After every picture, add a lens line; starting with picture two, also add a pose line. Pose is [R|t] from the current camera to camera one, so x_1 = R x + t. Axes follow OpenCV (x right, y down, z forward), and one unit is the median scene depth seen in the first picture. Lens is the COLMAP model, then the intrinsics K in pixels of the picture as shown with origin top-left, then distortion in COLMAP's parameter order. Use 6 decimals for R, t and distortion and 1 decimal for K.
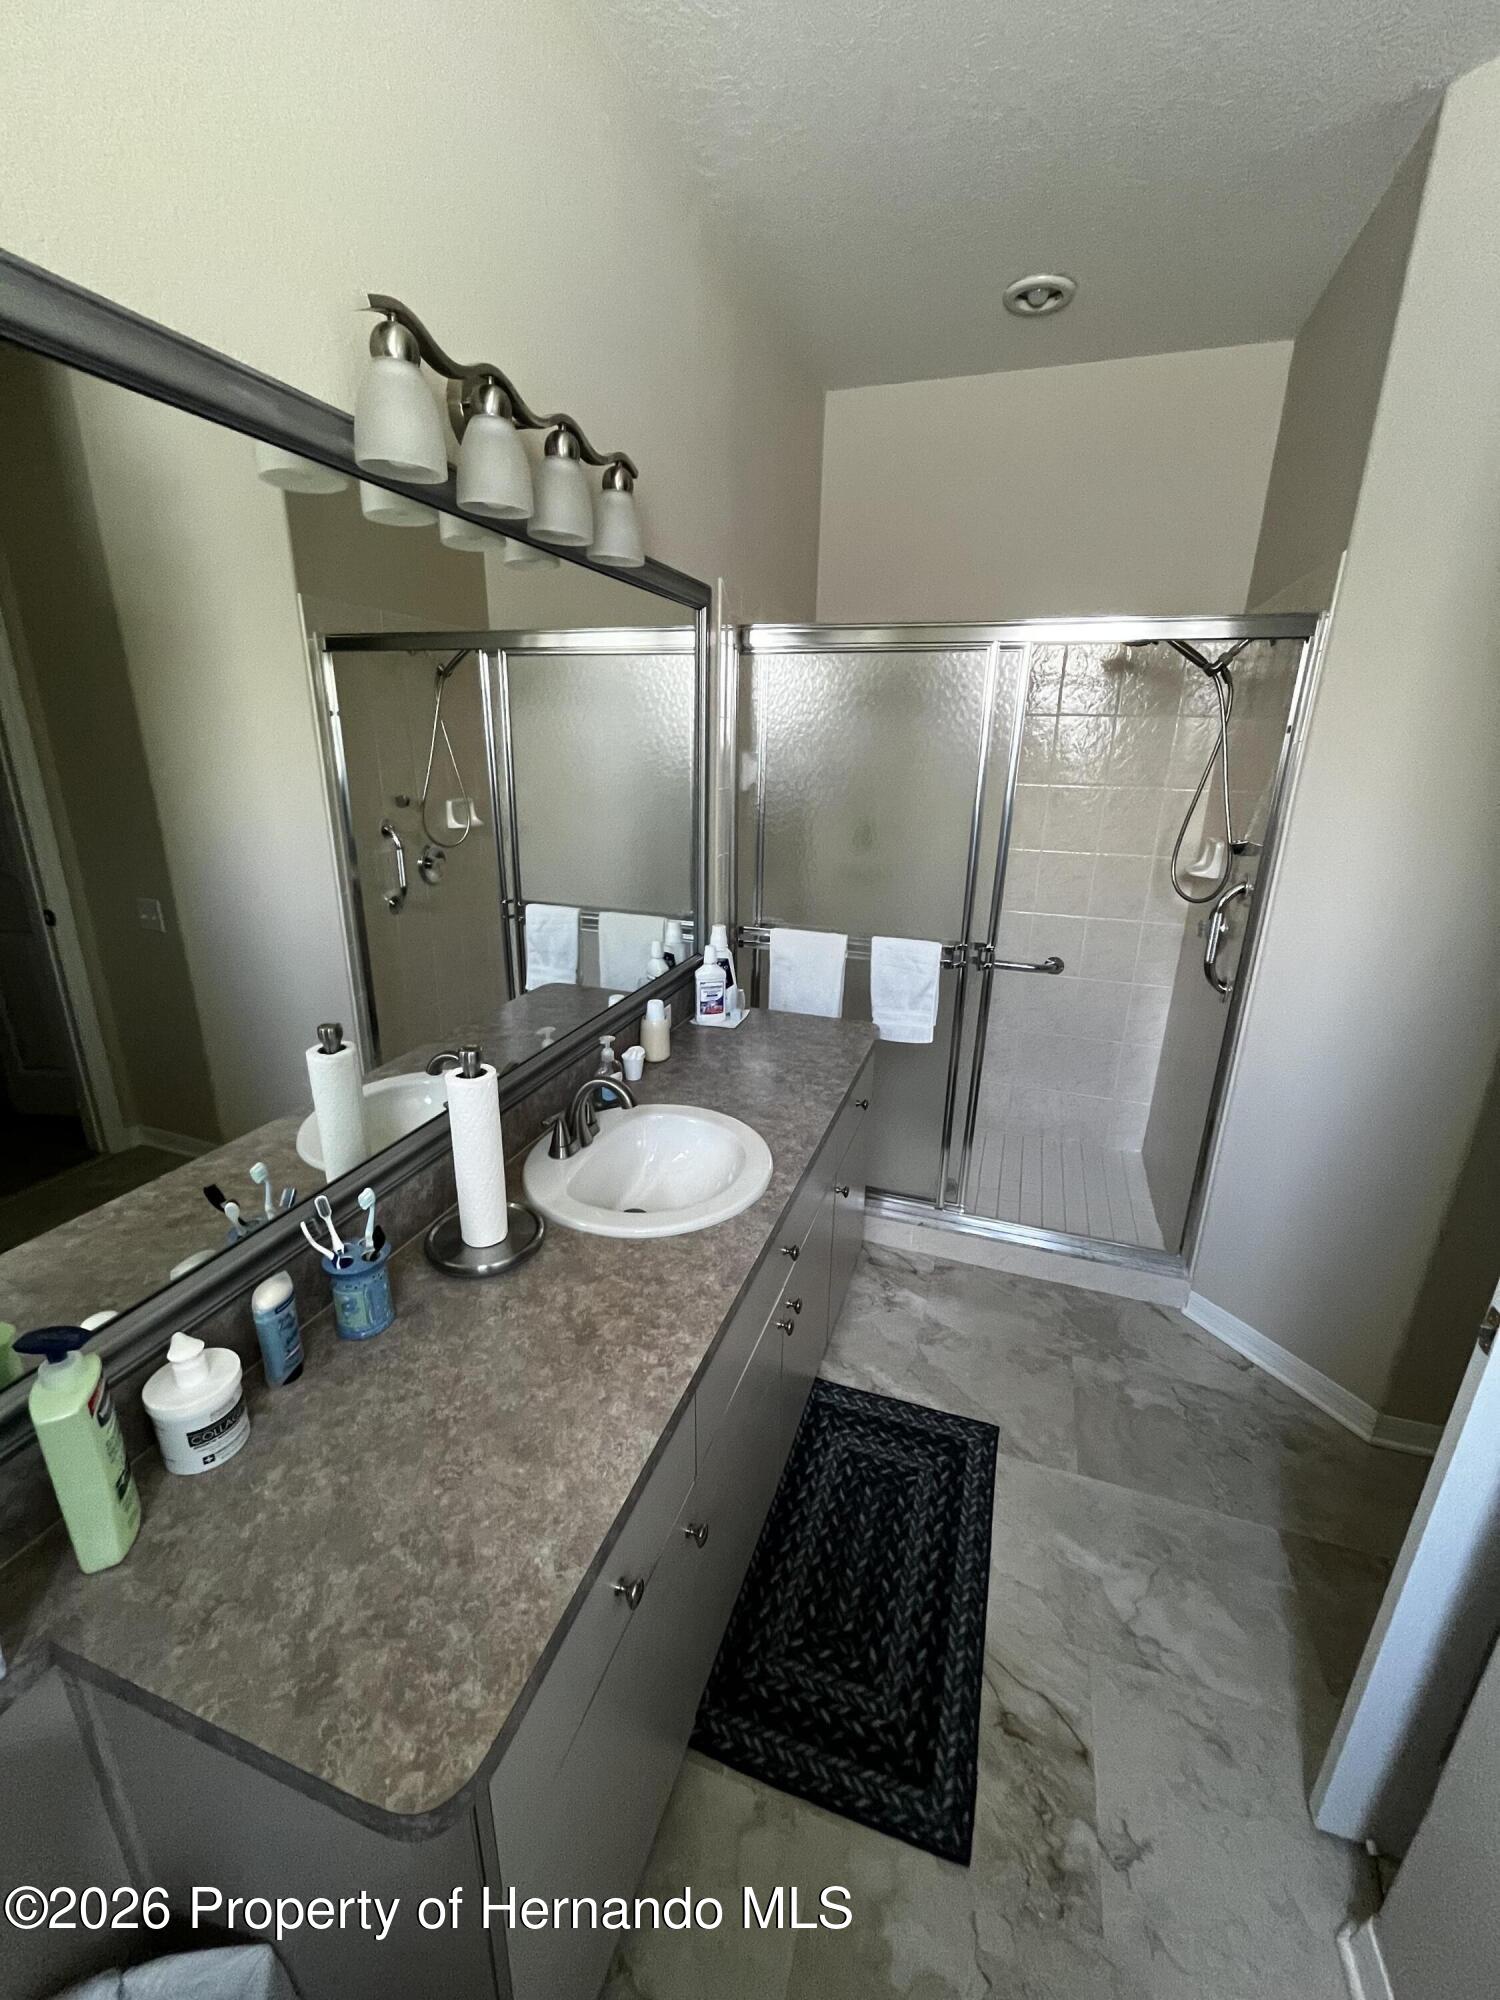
lens RADIAL K [[821.6, 0, 744.6], [0, 821.6, 1003.1], [0, 0, 1]] dist [-0.001319, -0.000158]
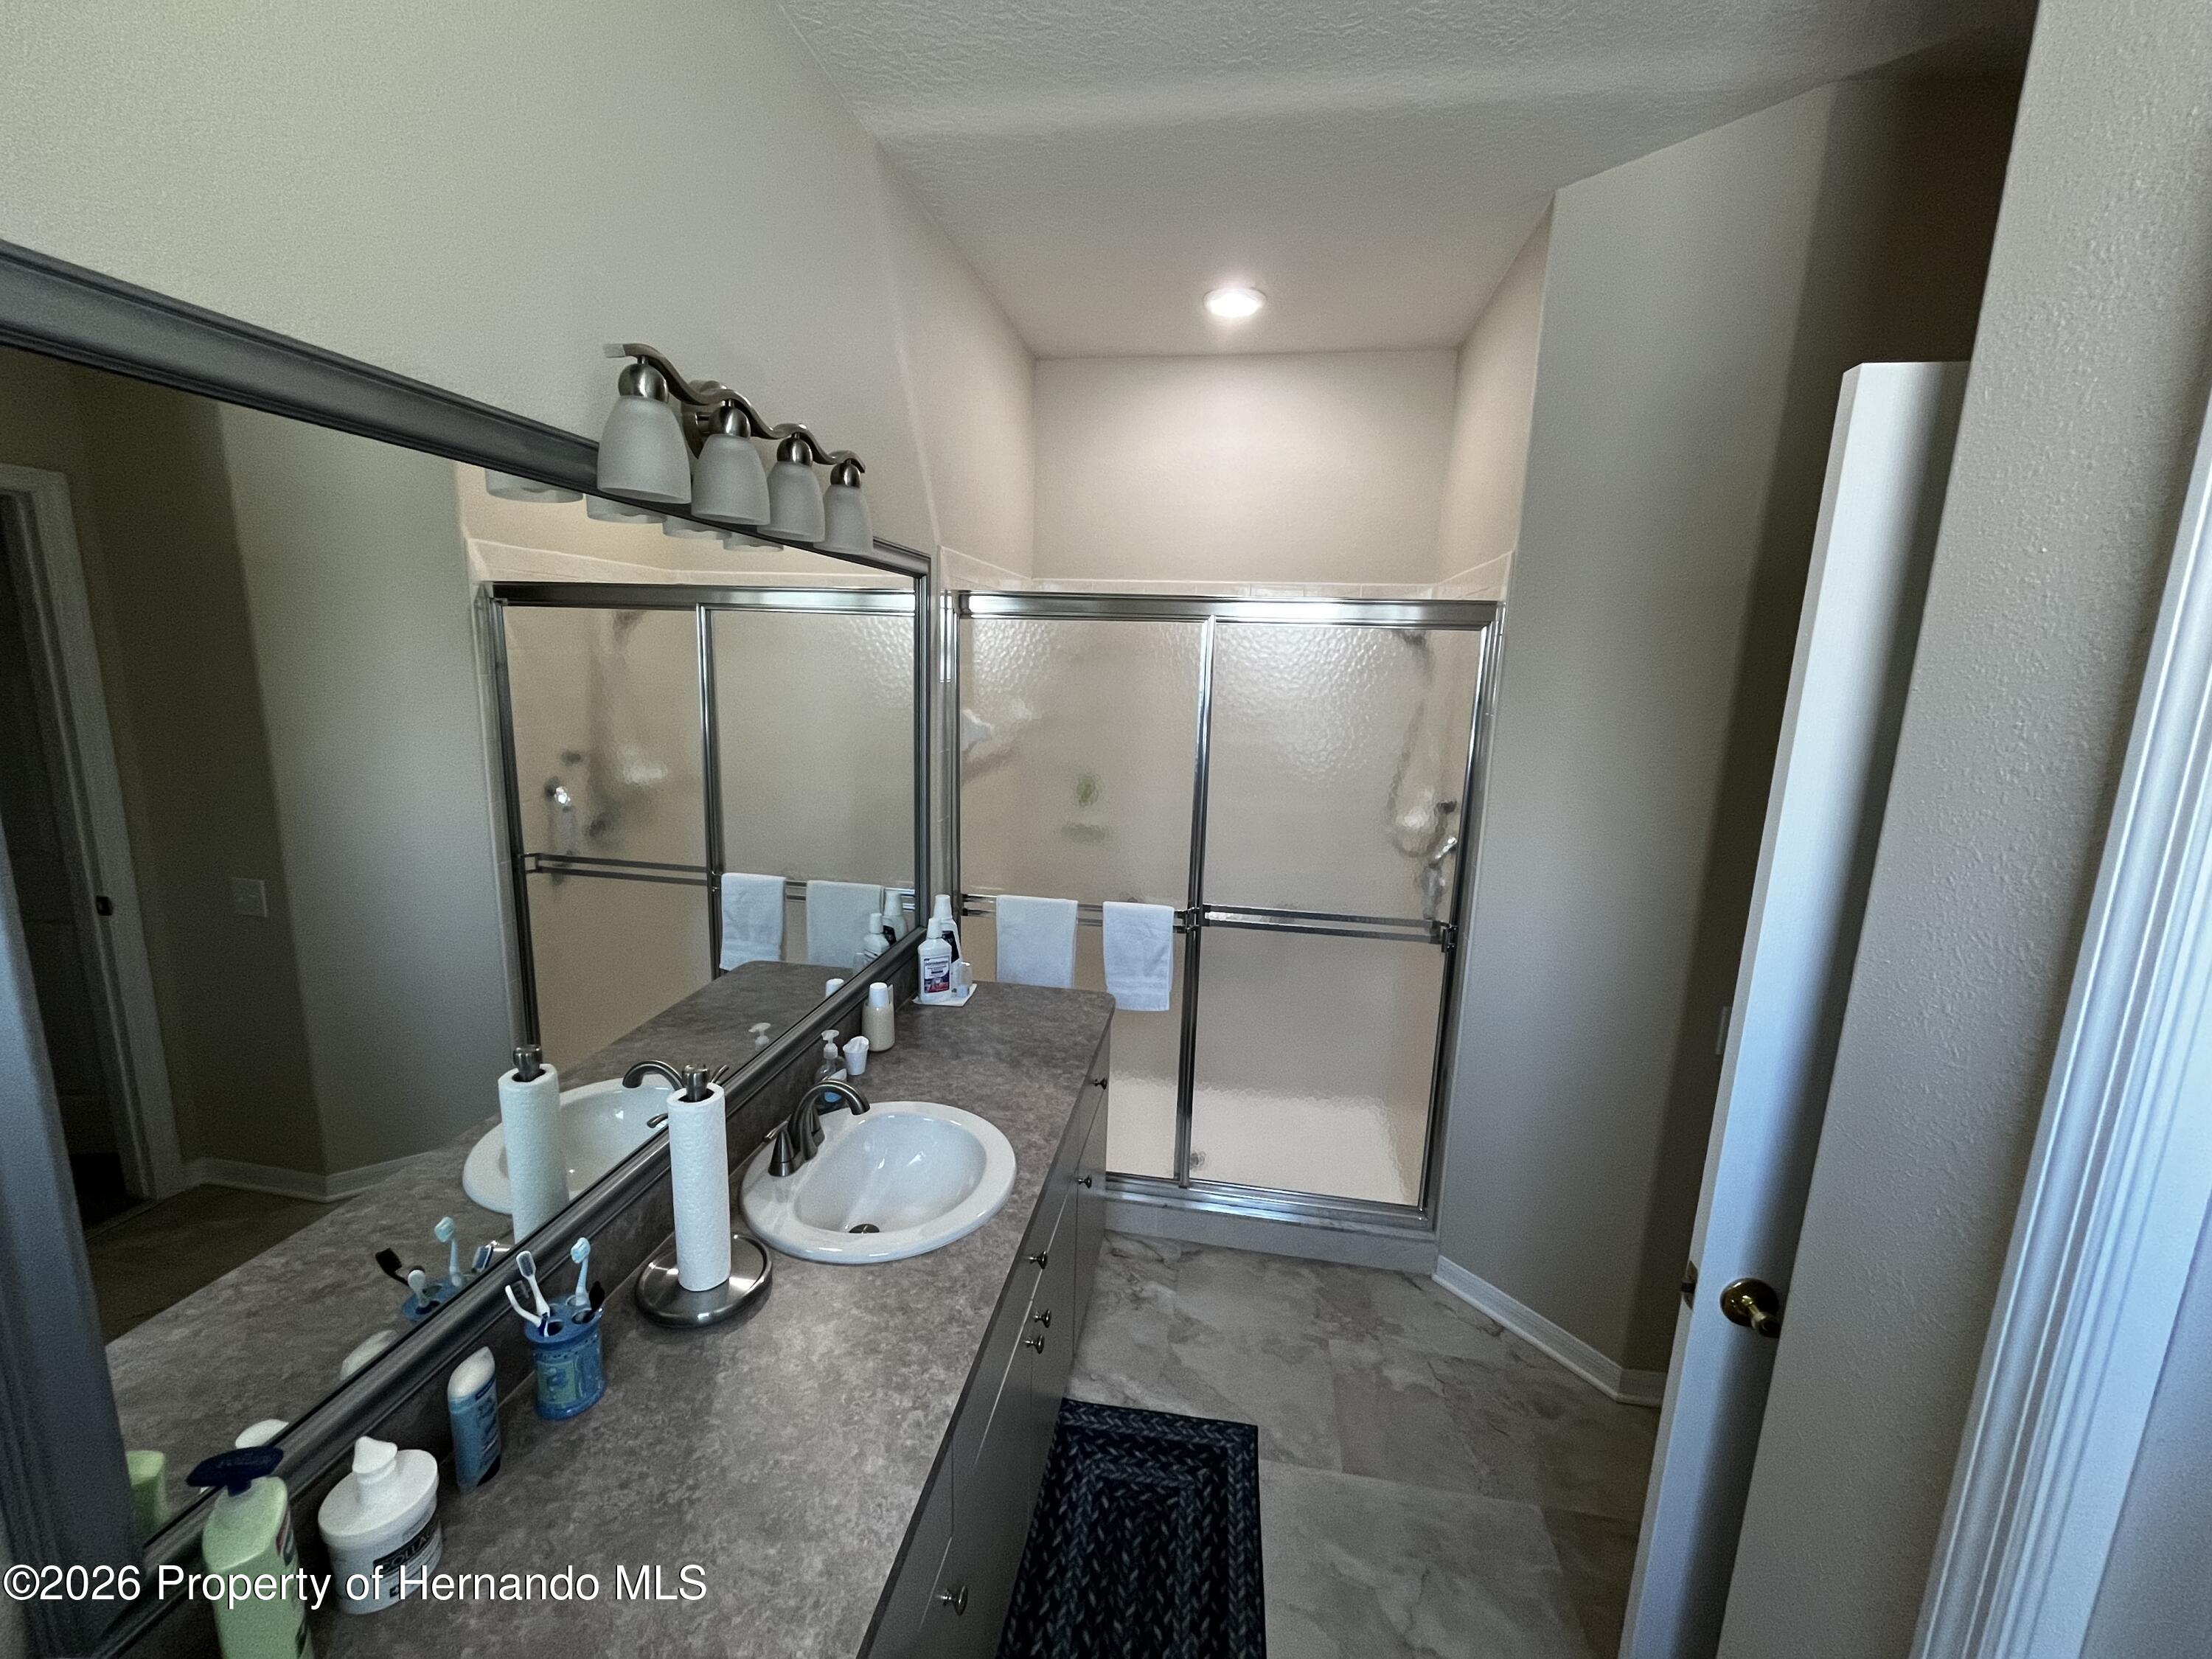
lens RADIAL K [[908.6, 0, 1098.6], [0, 908.6, 827.1], [0, 0, 1]] dist [-0.001319, -0.000158]
pose [[0.986277, -0.017165, 0.164201, -0.038414], [0.038076, 0.991418, -0.125064, -0.055059], [-0.160645, 0.129600, 0.978467, -0.092715]]
